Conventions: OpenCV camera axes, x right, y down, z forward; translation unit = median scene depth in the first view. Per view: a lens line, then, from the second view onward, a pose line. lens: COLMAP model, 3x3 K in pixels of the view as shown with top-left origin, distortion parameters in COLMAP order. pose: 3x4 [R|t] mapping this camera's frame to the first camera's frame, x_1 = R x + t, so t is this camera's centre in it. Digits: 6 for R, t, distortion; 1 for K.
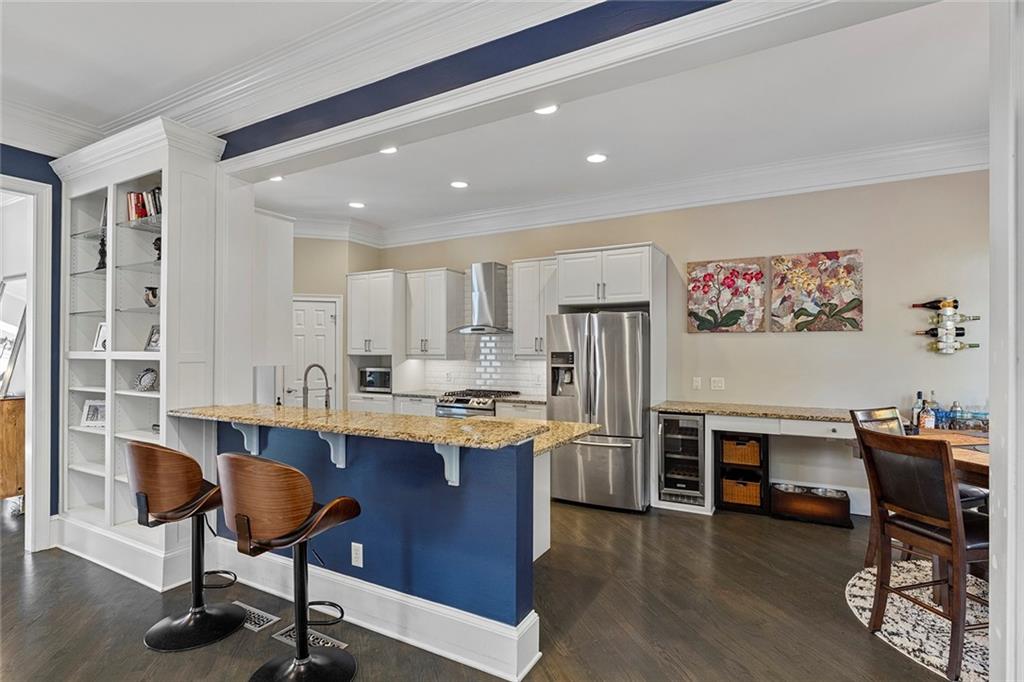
lens RADIAL K [[510.7, 0, 510.4], [0, 510.7, 353.1], [0, 0, 1]] dist [-0.001758, -0.000180]
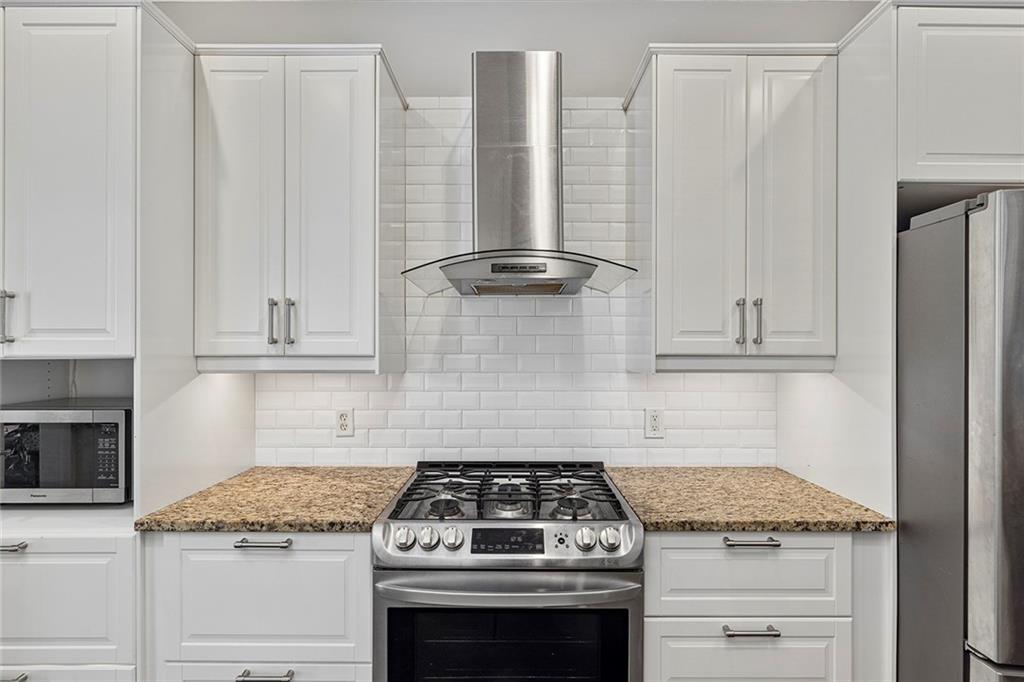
lens RADIAL K [[469.0, 0, 515.2], [0, 469.0, 355.8], [0, 0, 1]] dist [-0.001460, -0.000340]
pose [[0.875551, -0.006157, 0.483086, -0.239958], [0.003635, 0.999974, 0.006156, 0.002591], [-0.483112, -0.003634, 0.875551, 0.953144]]
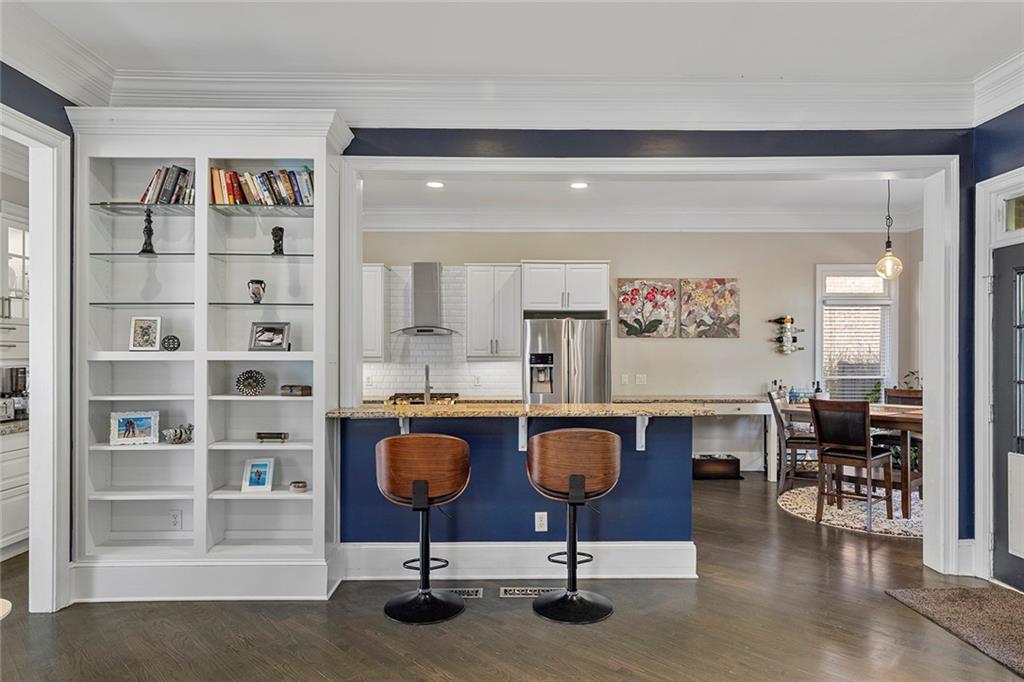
lens RADIAL K [[609.8, 0, 510.5], [0, 609.8, 362.5], [0, 0, 1]] dist [0.004737, 0.001125]
pose [[0.866555, -0.007312, 0.499028, -0.627344], [0.003671, 0.999959, 0.008276, 0.006883], [-0.499068, -0.005340, 0.866547, -0.114977]]
